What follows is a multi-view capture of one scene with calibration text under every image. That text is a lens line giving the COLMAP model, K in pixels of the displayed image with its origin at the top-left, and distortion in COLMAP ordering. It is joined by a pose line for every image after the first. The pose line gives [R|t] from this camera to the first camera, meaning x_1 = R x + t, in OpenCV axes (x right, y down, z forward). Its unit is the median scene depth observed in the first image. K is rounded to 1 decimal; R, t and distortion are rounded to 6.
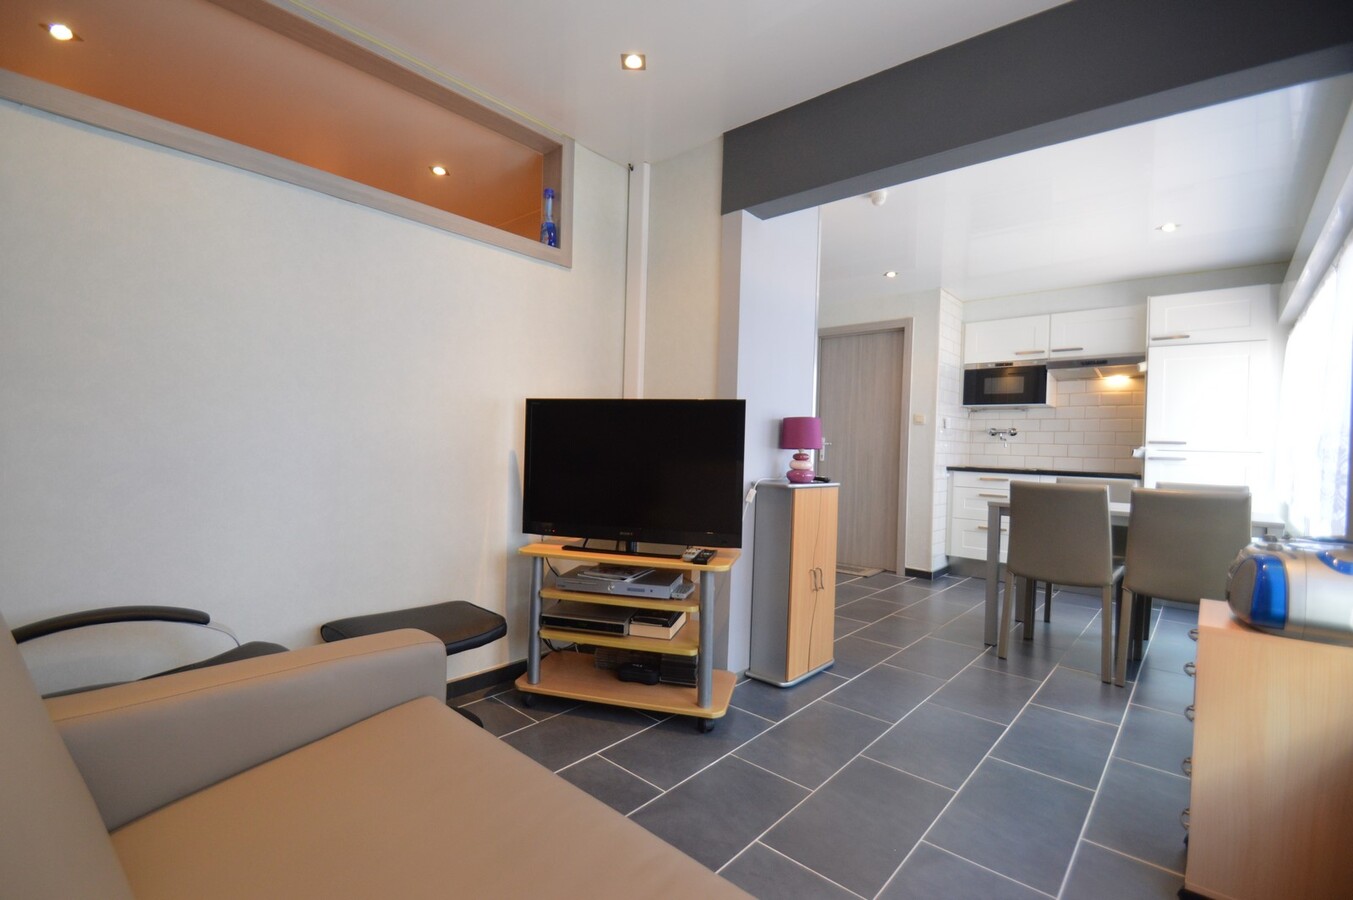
lens RADIAL K [[601.1, 0, 658.0], [0, 601.1, 453.2], [0, 0, 1]] dist [0.025001, -0.025854]
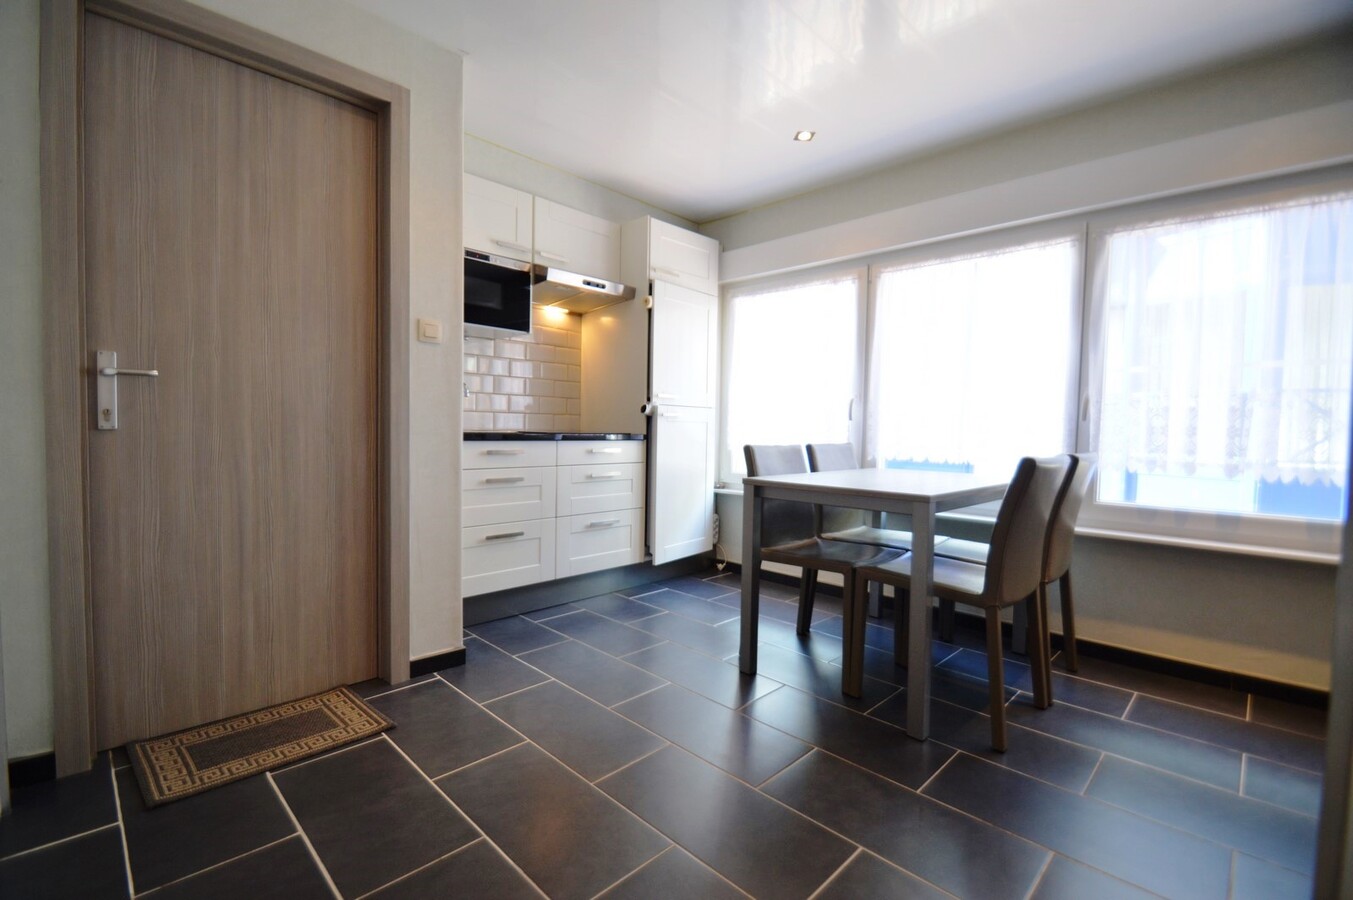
lens RADIAL K [[601.1, 0, 658.0], [0, 601.1, 453.2], [0, 0, 1]] dist [0.025001, -0.025854]
pose [[0.052682, -0.073028, 0.995938, -0.017138], [-0.010427, 0.997228, 0.073674, -0.000220], [-0.998557, -0.014266, 0.051774, 0.814485]]
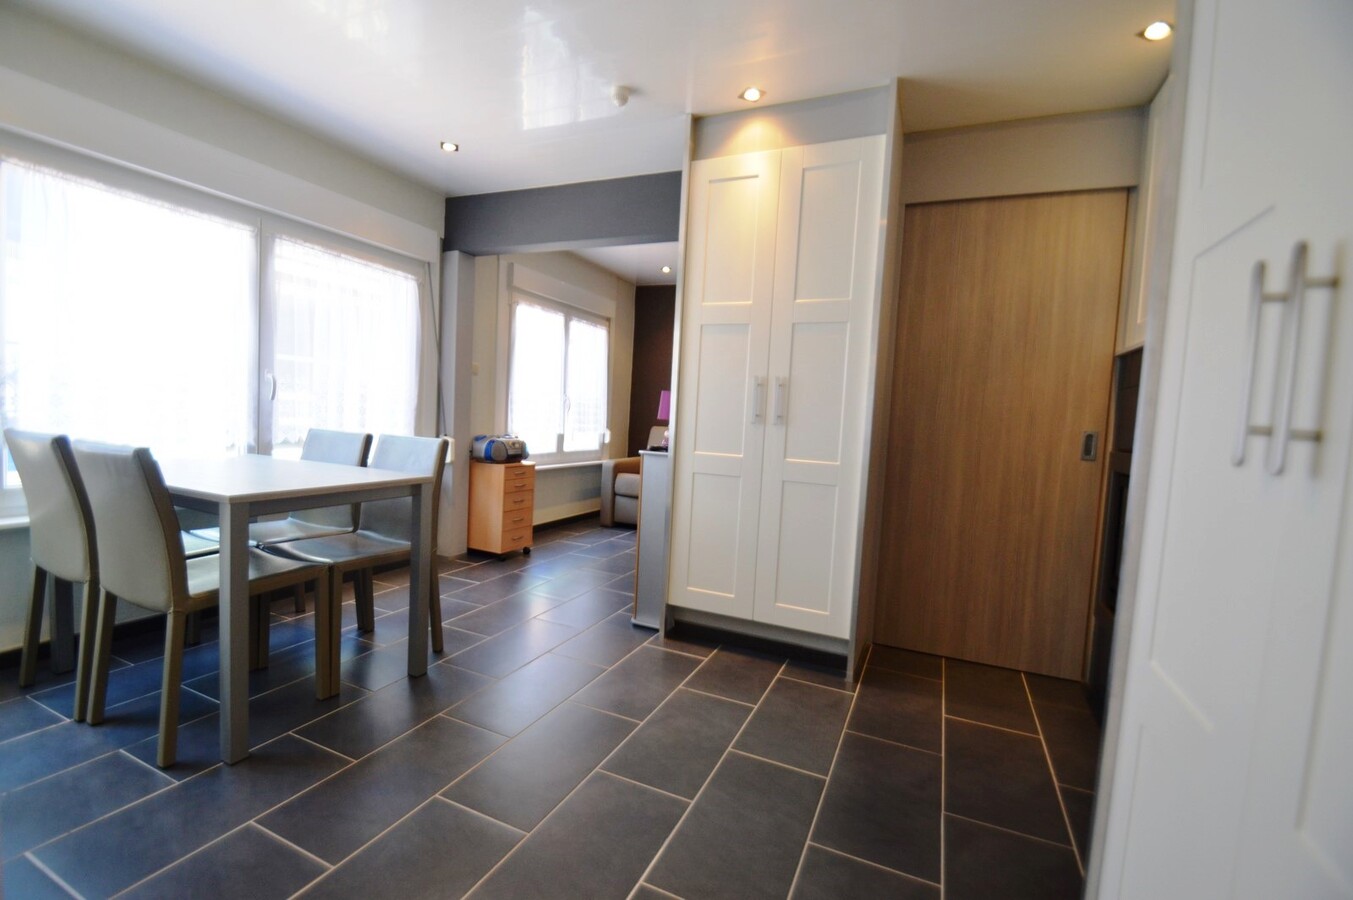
lens RADIAL K [[601.1, 0, 658.0], [0, 601.1, 453.2], [0, 0, 1]] dist [0.025001, -0.025854]
pose [[-0.951379, -0.060365, -0.302050, 0.337893], [-0.082470, 0.994727, 0.060960, -0.008336], [0.296777, 0.082906, -0.951341, 1.158830]]
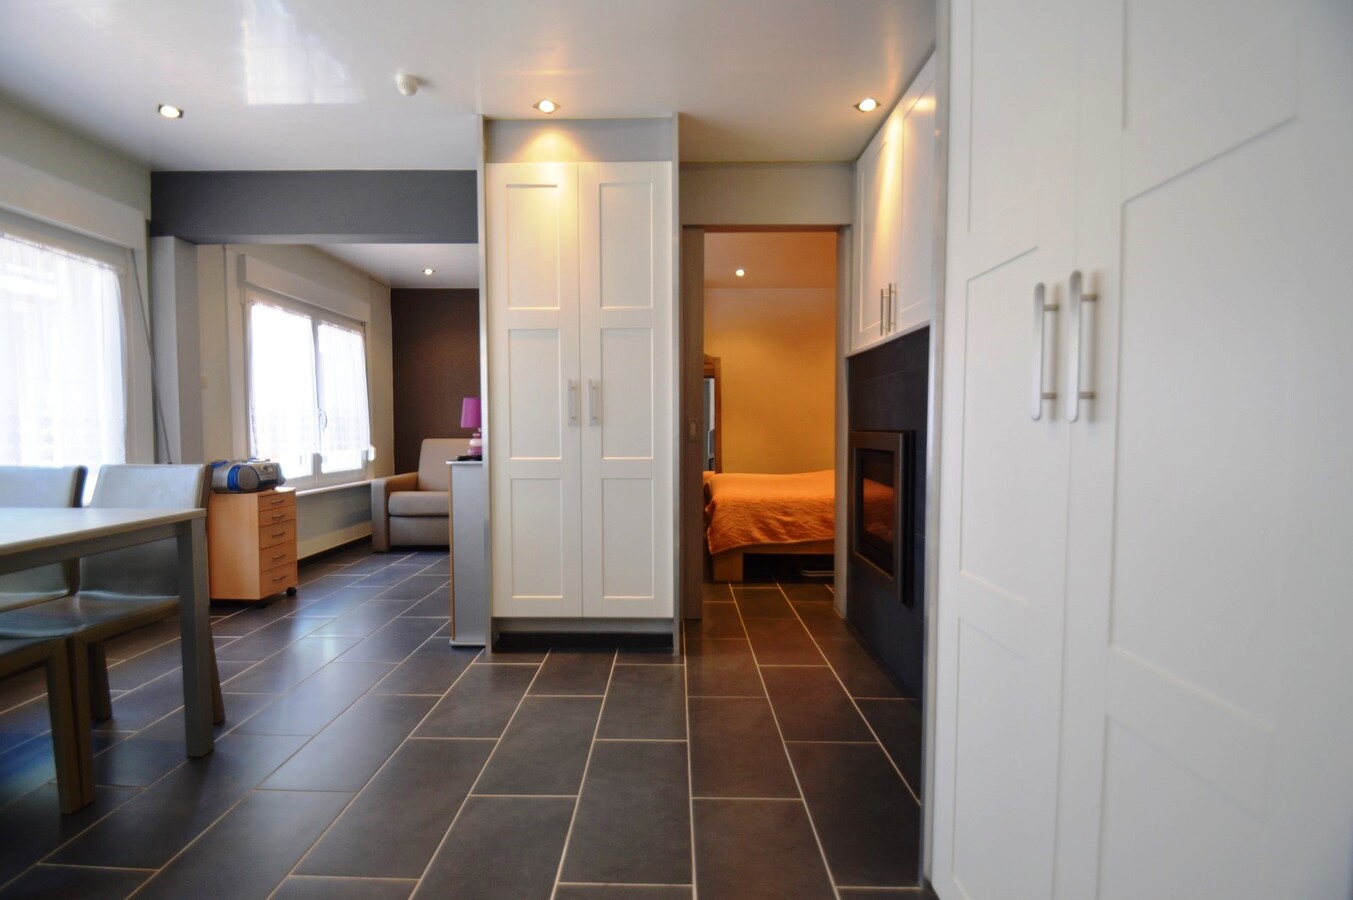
lens RADIAL K [[601.1, 0, 658.0], [0, 601.1, 453.2], [0, 0, 1]] dist [0.025001, -0.025854]
pose [[-0.753026, -0.001454, -0.657989, 0.397546], [-0.023750, 0.999406, 0.024973, 0.000357], [0.657562, 0.034433, -0.752613, 1.140467]]
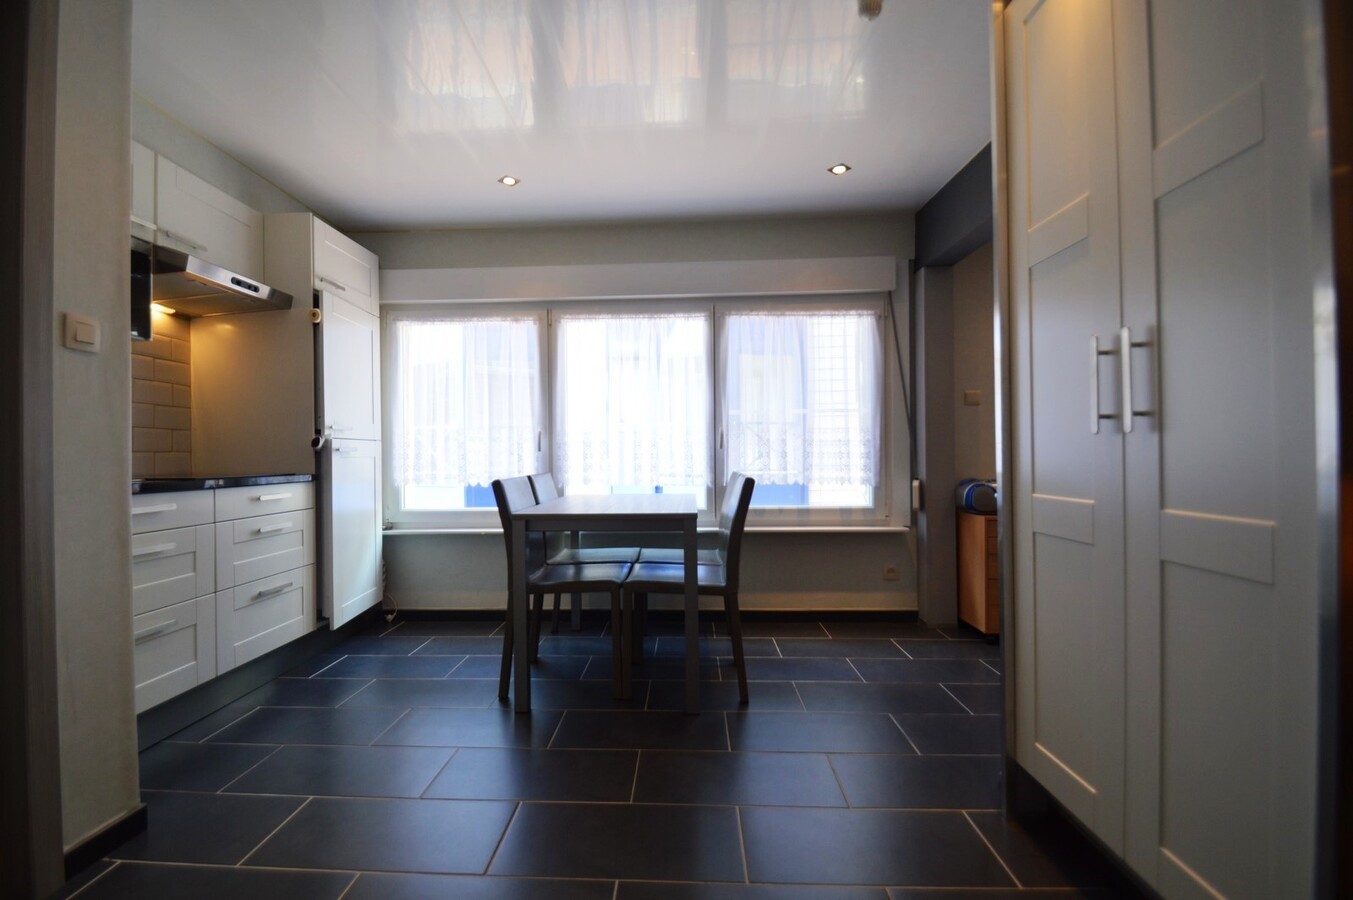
lens RADIAL K [[607.7, 0, 660.0], [0, 607.7, 453.6], [0, 0, 1]] dist [0.000741, -0.000831]
pose [[-0.638153, -0.022977, 0.769567, 0.020034], [-0.004371, 0.999647, 0.026221, -0.006601], [-0.769897, 0.013369, -0.638028, 0.985866]]
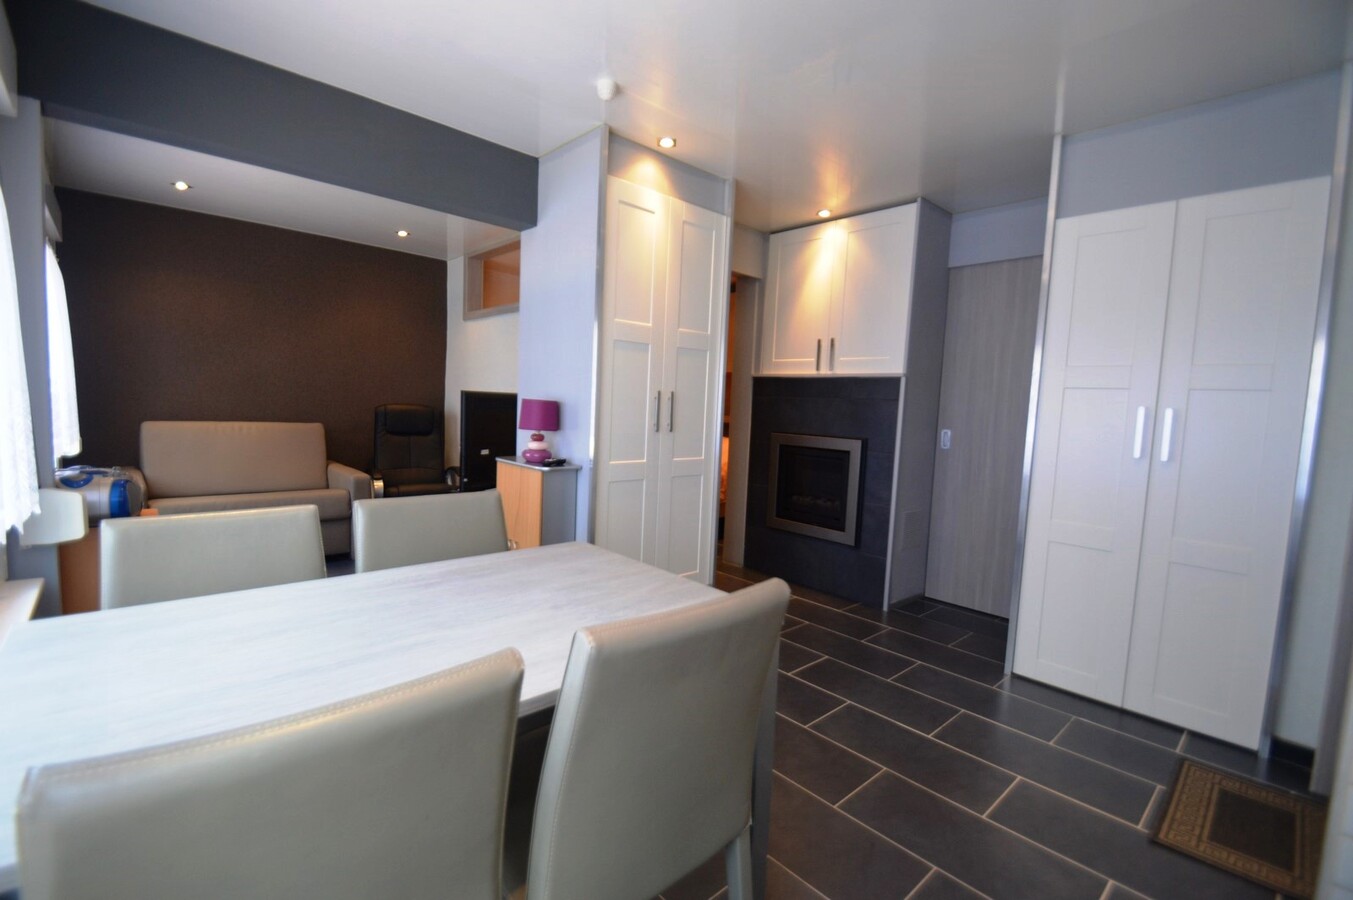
lens RADIAL K [[601.1, 0, 658.0], [0, 601.1, 453.2], [0, 0, 1]] dist [0.025001, -0.025854]
pose [[-0.102154, 0.050893, -0.993466, 0.708925], [-0.047659, 0.997293, 0.055989, -0.021669], [0.993626, 0.053067, -0.099452, 0.741096]]
